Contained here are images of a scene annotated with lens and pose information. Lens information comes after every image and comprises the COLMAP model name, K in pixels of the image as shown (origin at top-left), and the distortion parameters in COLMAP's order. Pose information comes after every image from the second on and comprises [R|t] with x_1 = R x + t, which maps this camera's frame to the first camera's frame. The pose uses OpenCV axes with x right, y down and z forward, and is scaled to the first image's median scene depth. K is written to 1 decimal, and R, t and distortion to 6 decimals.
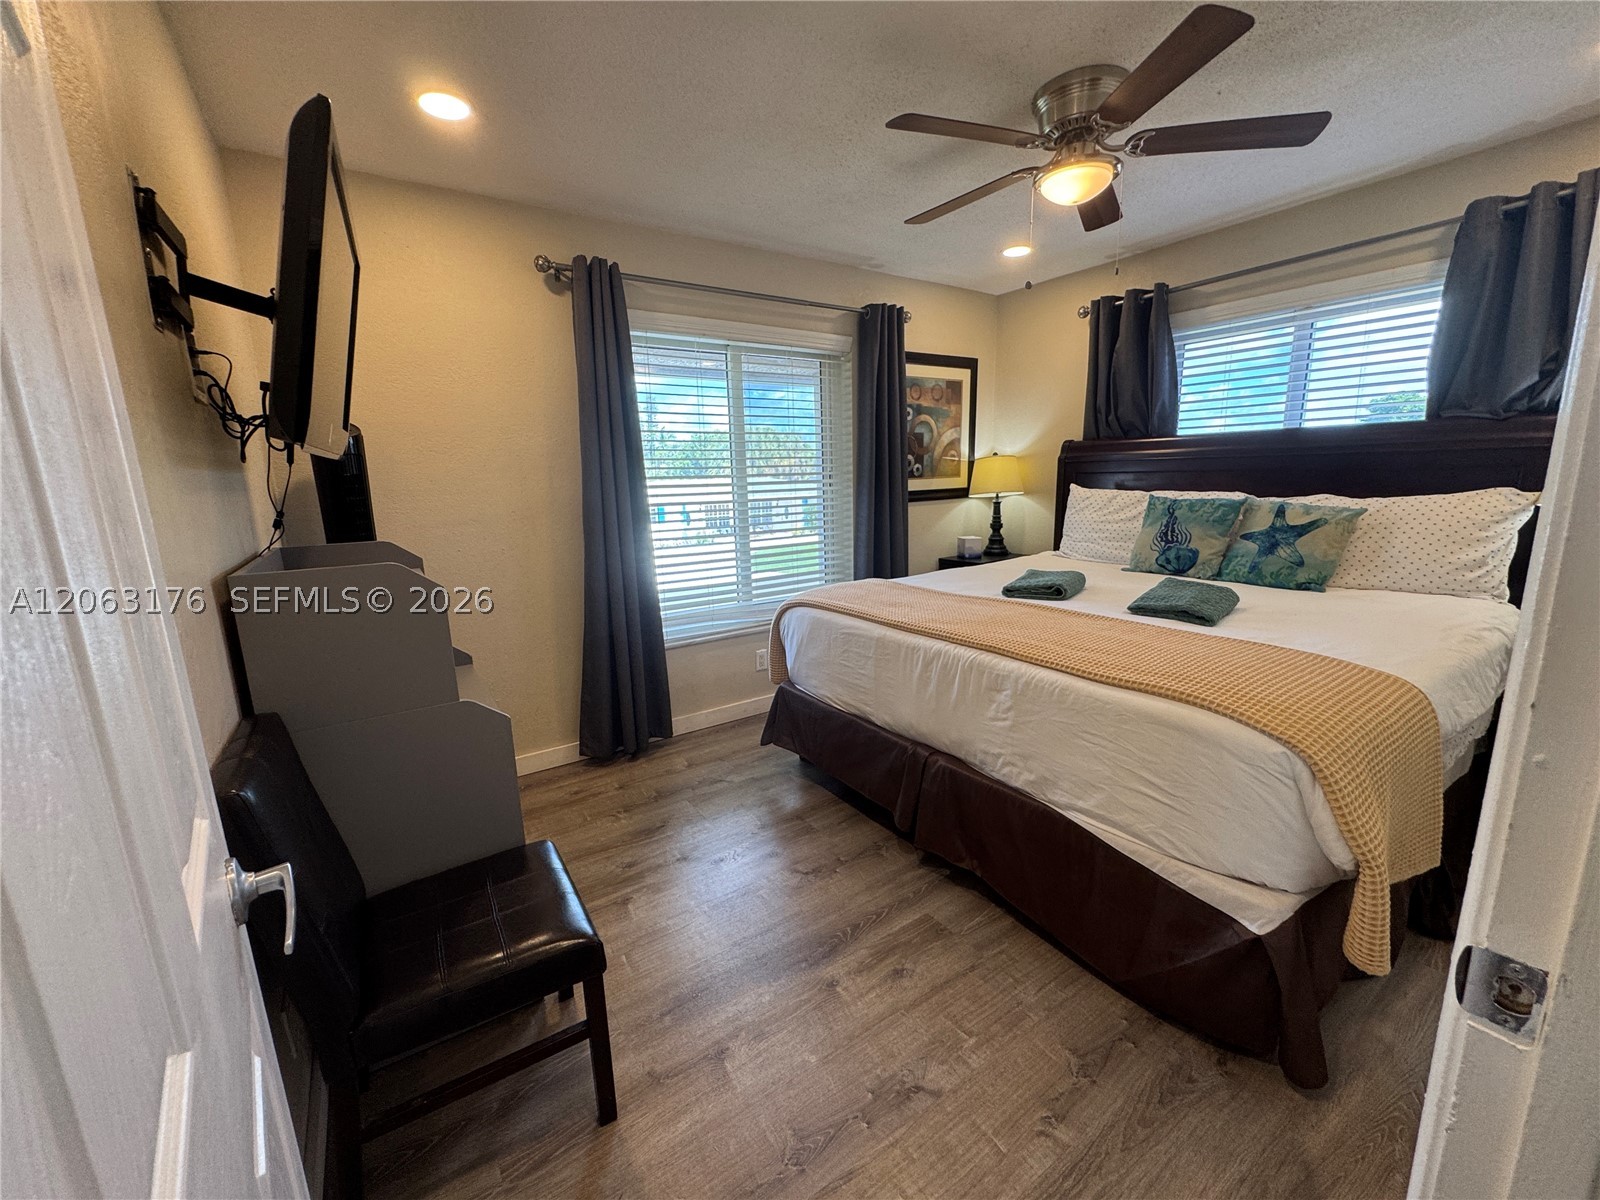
lens RADIAL K [[644.3, 0, 800.0], [0, 644.3, 600.0], [0, 0, 1]] dist [-0.003250, 0.000169]
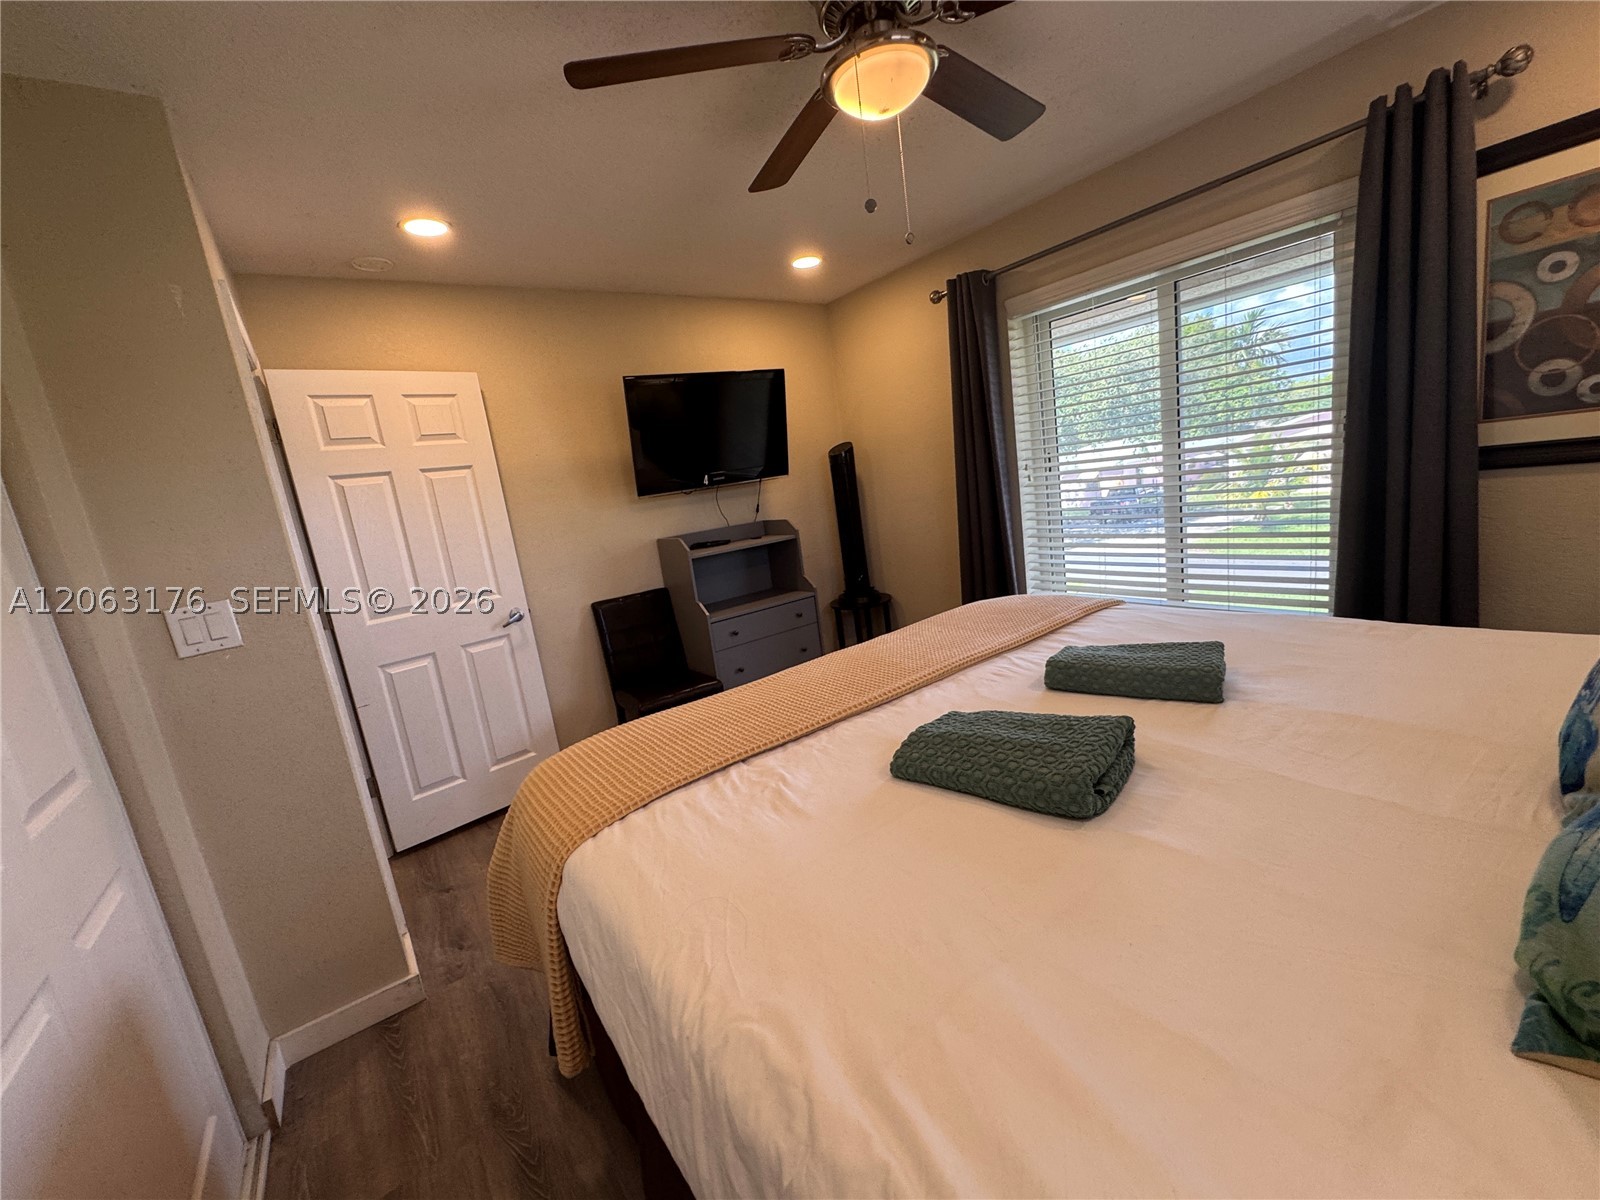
lens RADIAL K [[644.3, 0, 800.0], [0, 644.3, 600.0], [0, 0, 1]] dist [-0.003250, 0.000169]
pose [[0.030722, 0.197569, -0.979807, 0.679937], [-0.078284, 0.977735, 0.194697, -0.117872], [0.996458, 0.070721, 0.045505, 0.513474]]
